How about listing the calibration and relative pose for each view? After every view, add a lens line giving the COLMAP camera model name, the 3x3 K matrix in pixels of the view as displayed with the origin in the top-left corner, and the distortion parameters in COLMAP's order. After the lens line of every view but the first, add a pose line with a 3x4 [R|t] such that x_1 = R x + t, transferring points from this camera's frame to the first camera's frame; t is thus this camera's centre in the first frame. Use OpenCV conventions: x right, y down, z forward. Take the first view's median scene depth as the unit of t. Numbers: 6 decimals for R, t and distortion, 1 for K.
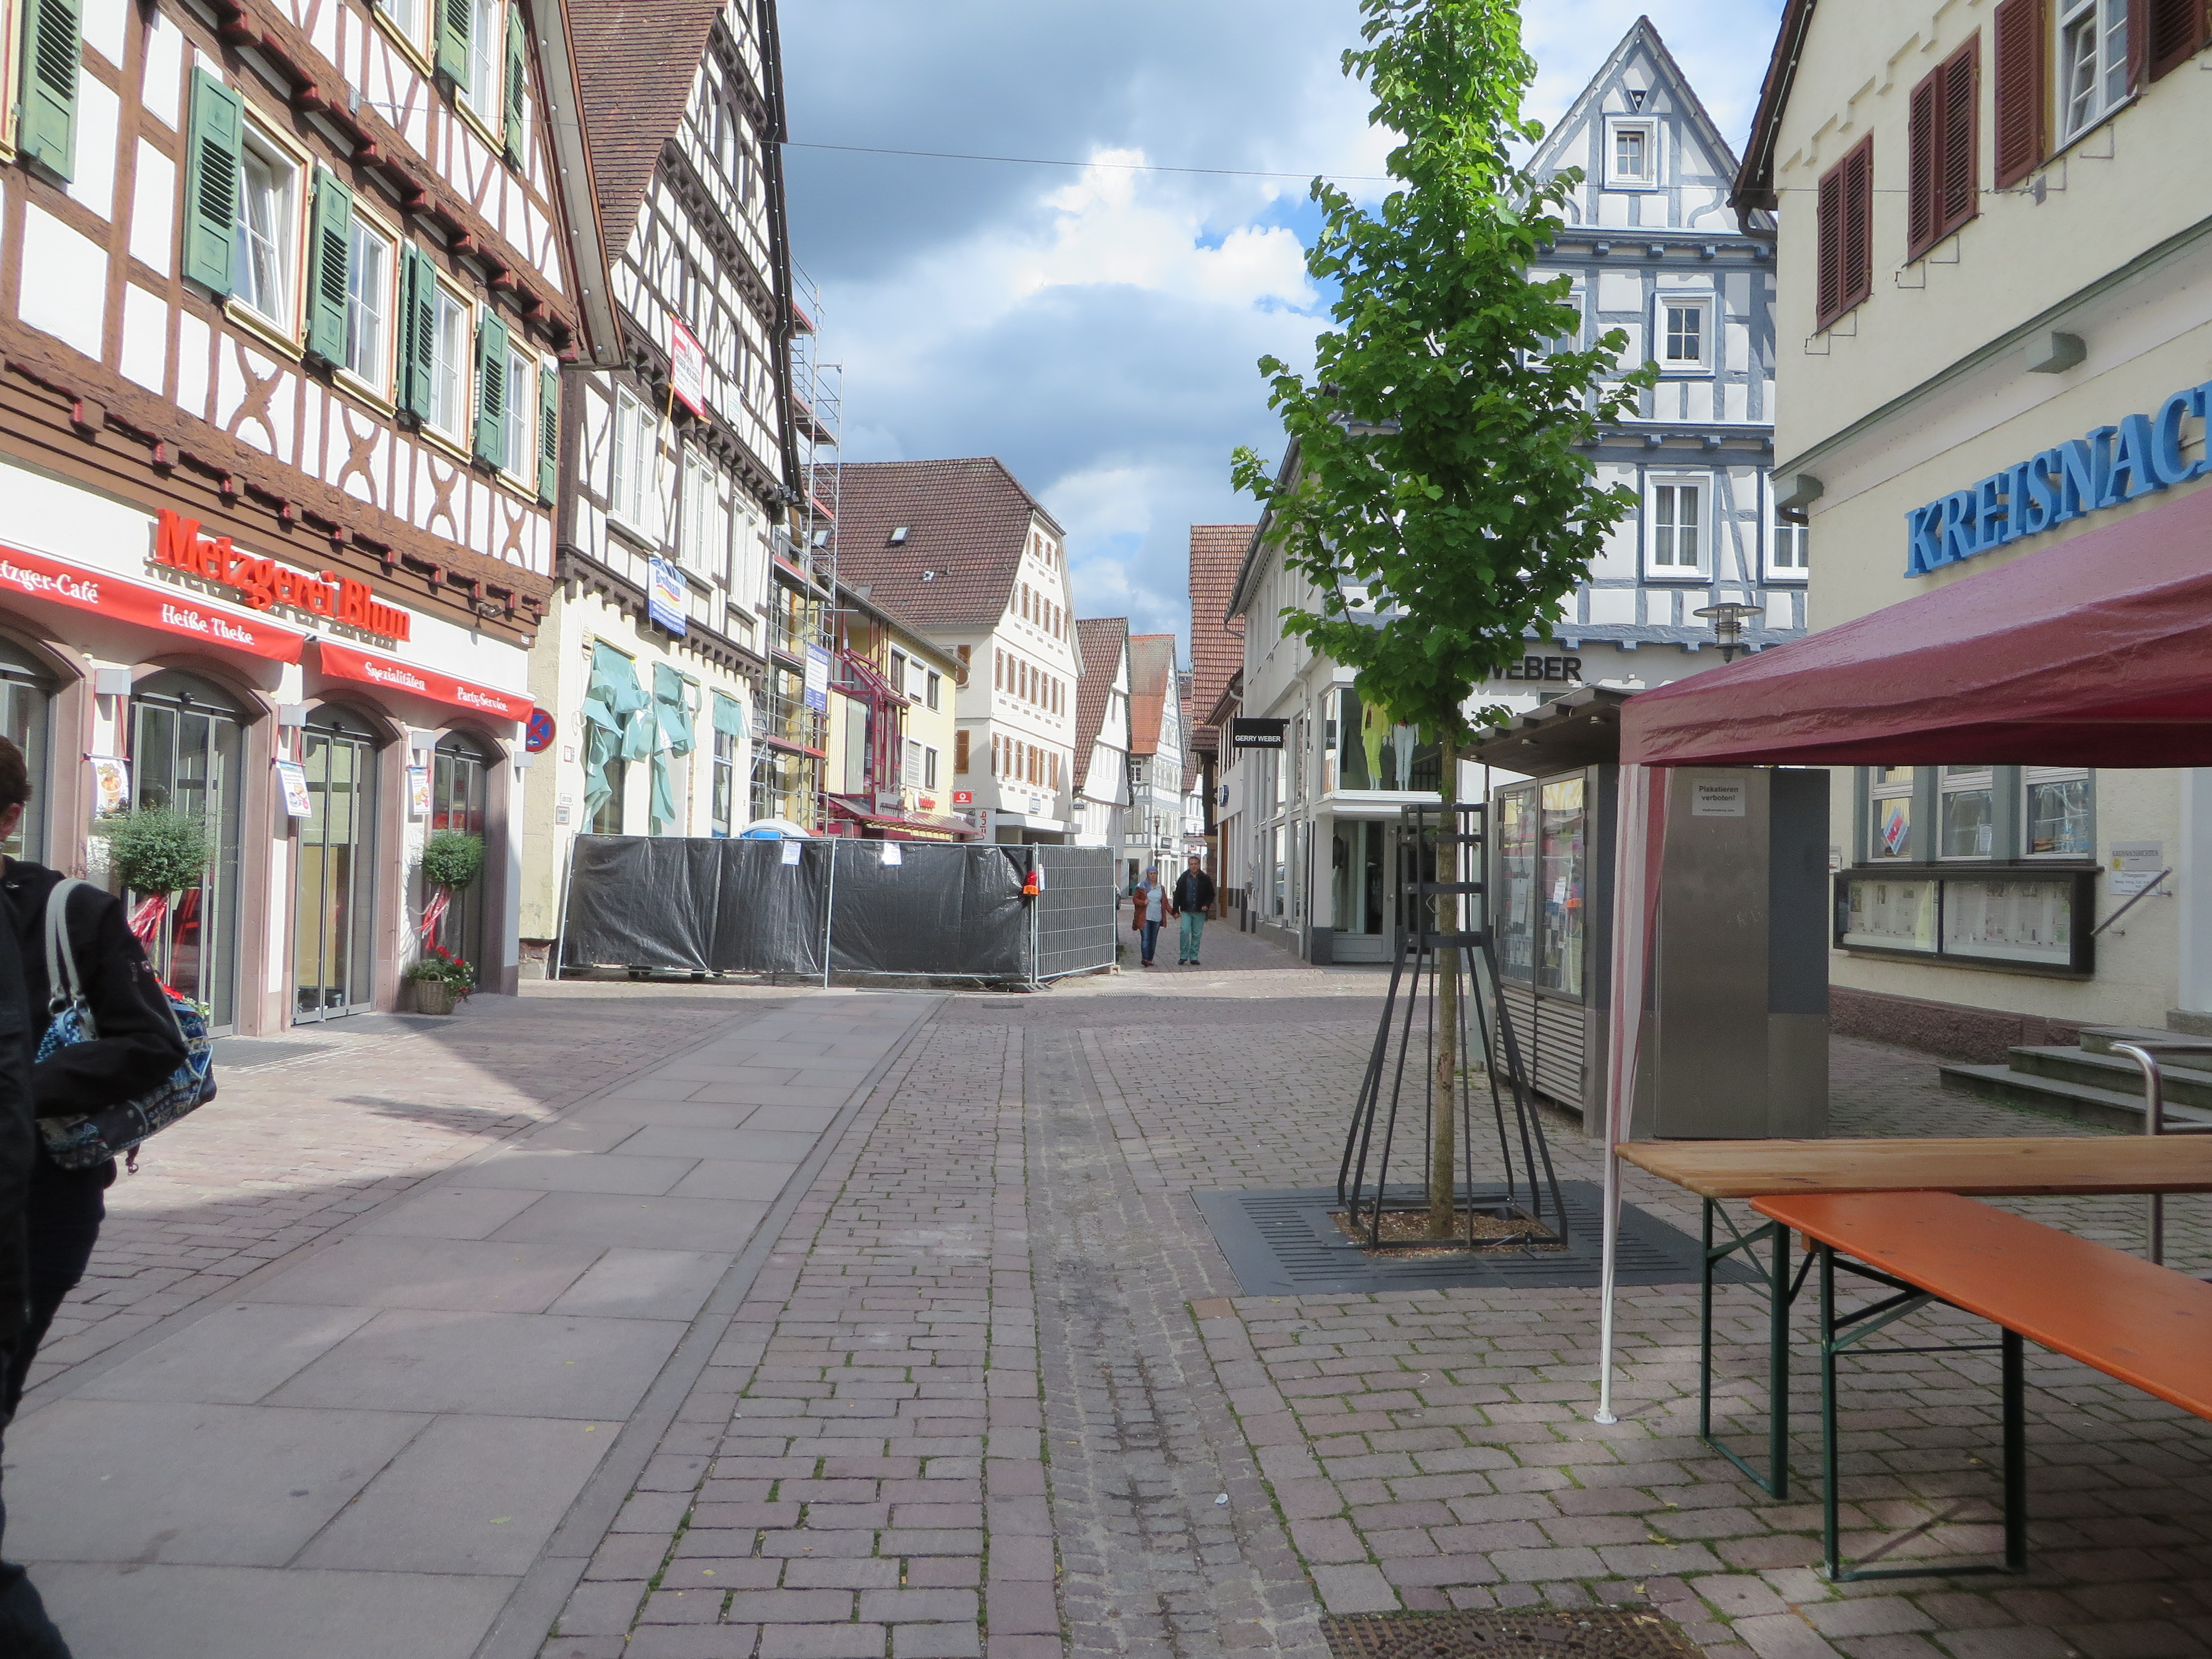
lens RADIAL K [[1641.6, 0, 1106.0], [0, 1641.6, 829.5], [0, 0, 1]] dist [-0.012269, -0.003007]
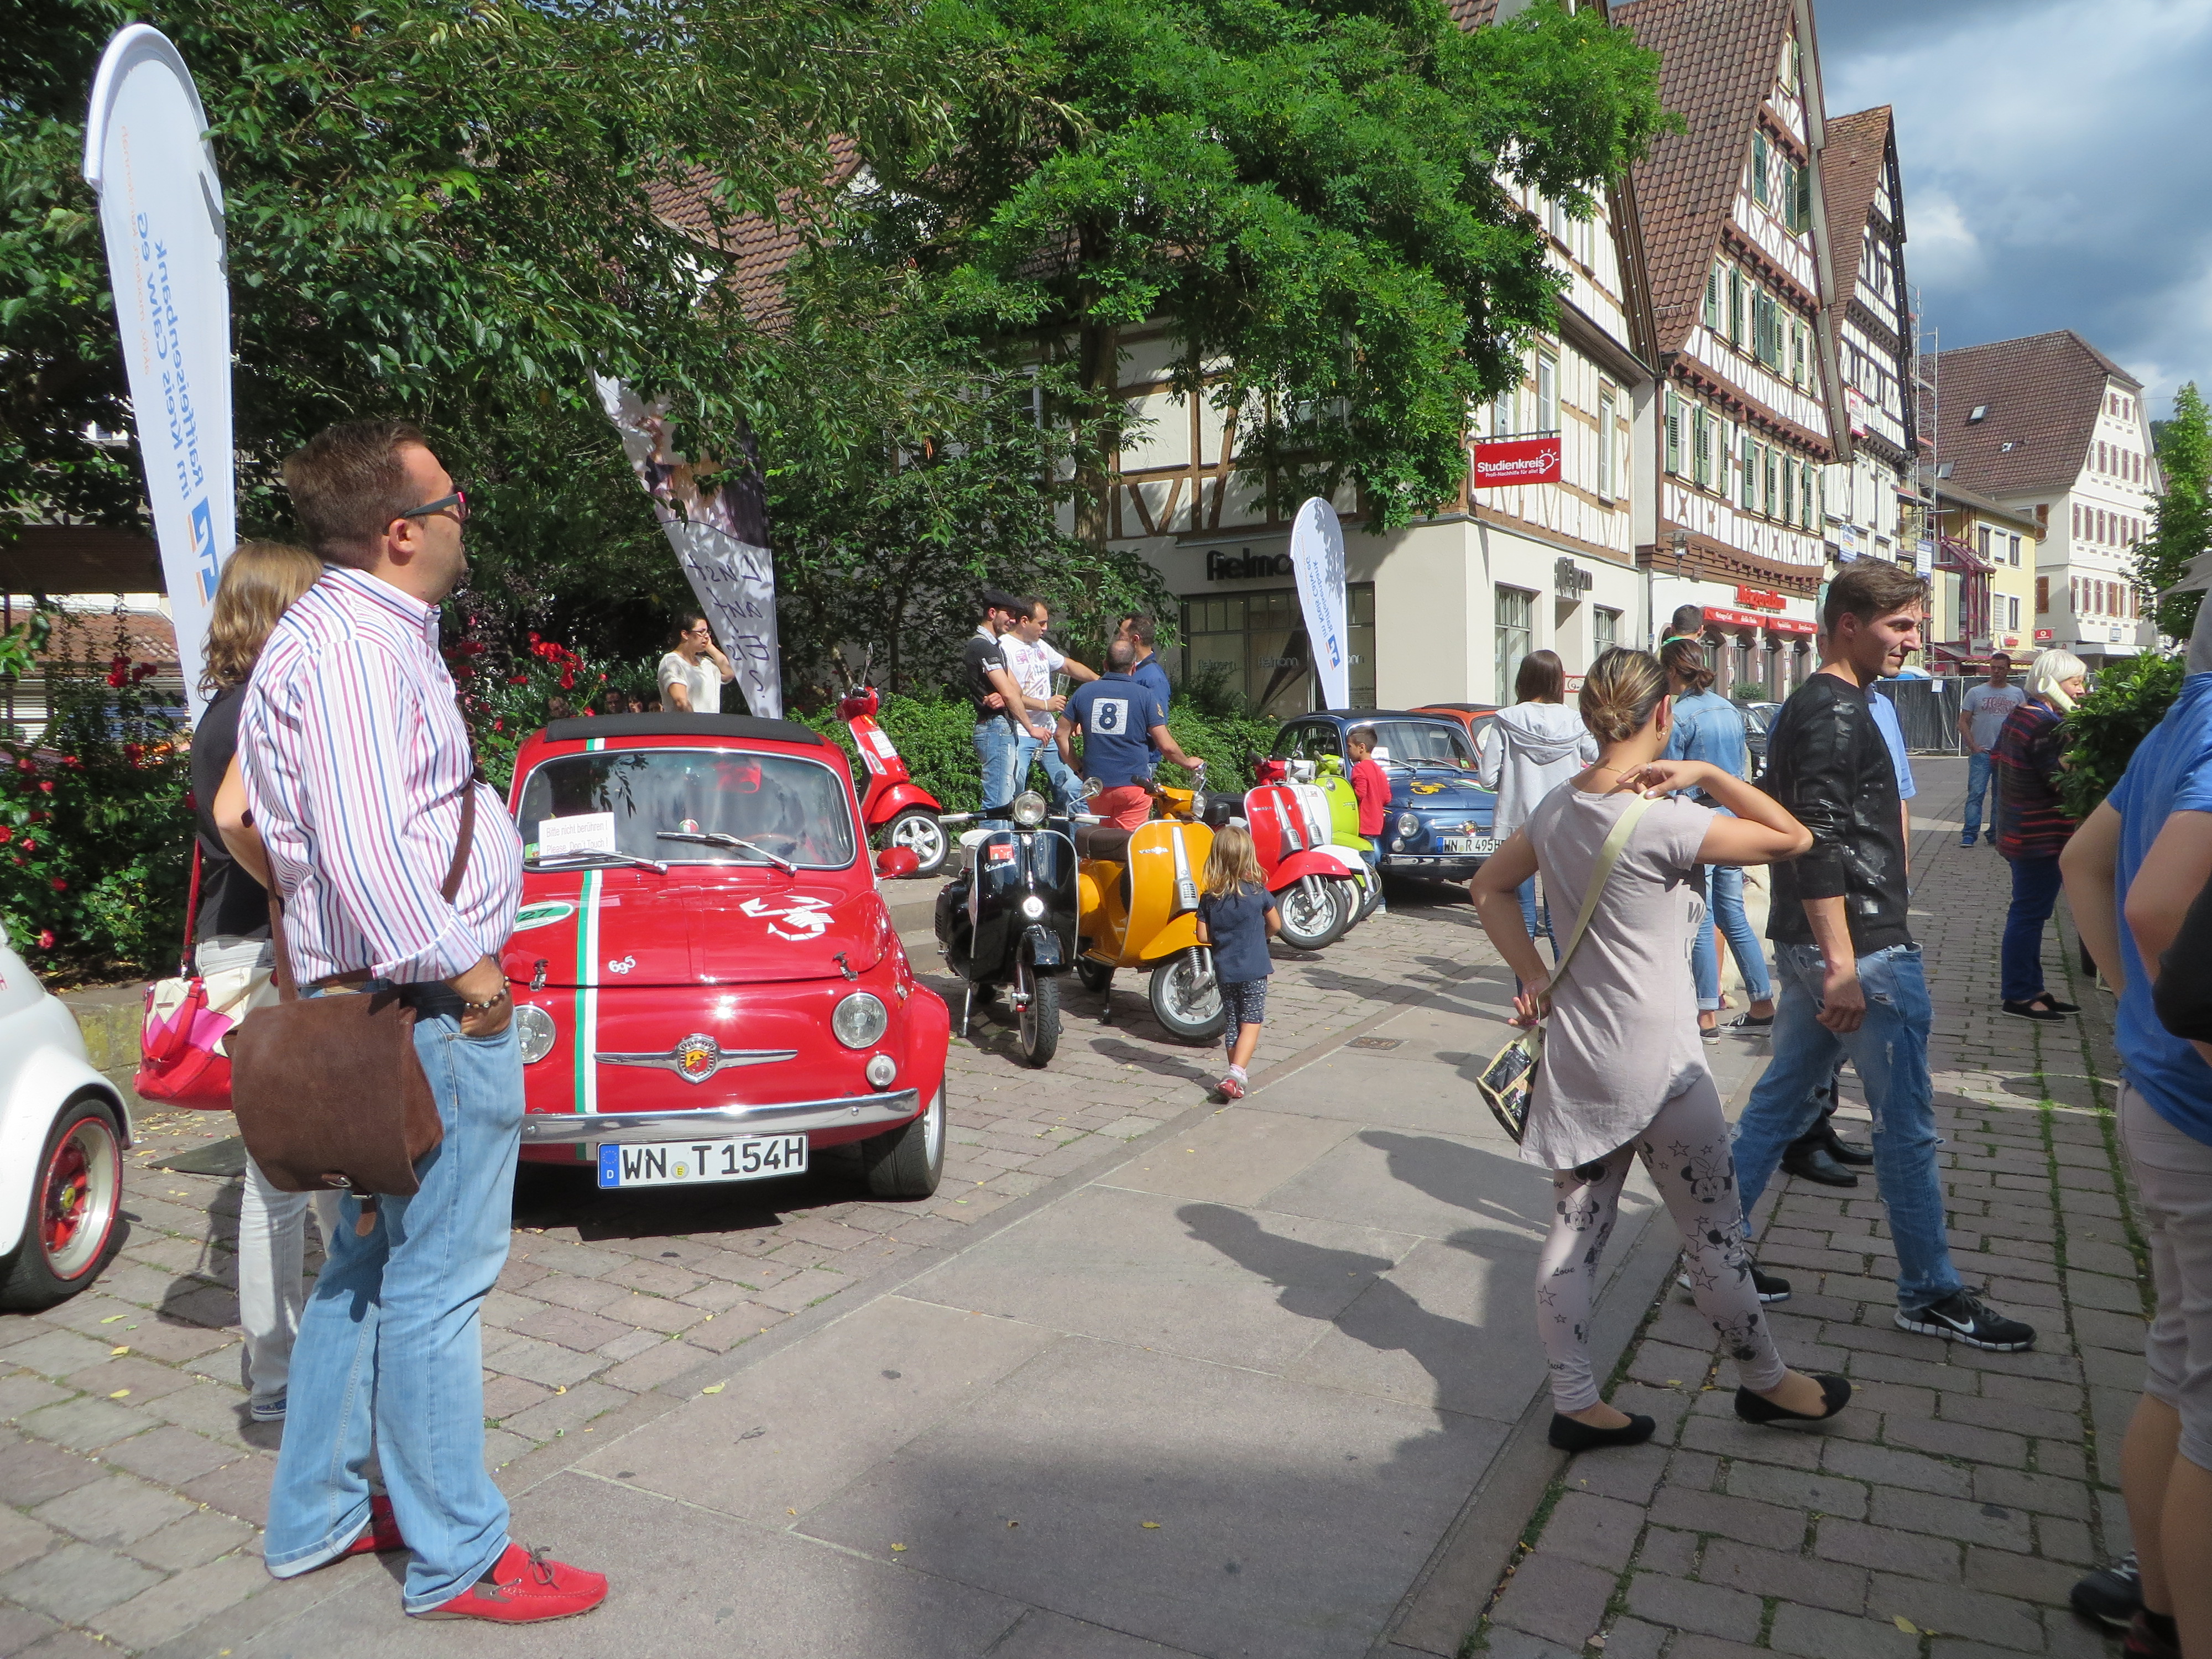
lens RADIAL K [[1641.6, 0, 1106.0], [0, 1641.6, 829.5], [0, 0, 1]] dist [-0.012269, -0.003007]
pose [[0.818870, -0.008685, -0.573914, 0.044393], [0.061557, 0.995448, 0.072766, -0.007312], [0.570669, -0.094915, 0.815677, -0.471940]]
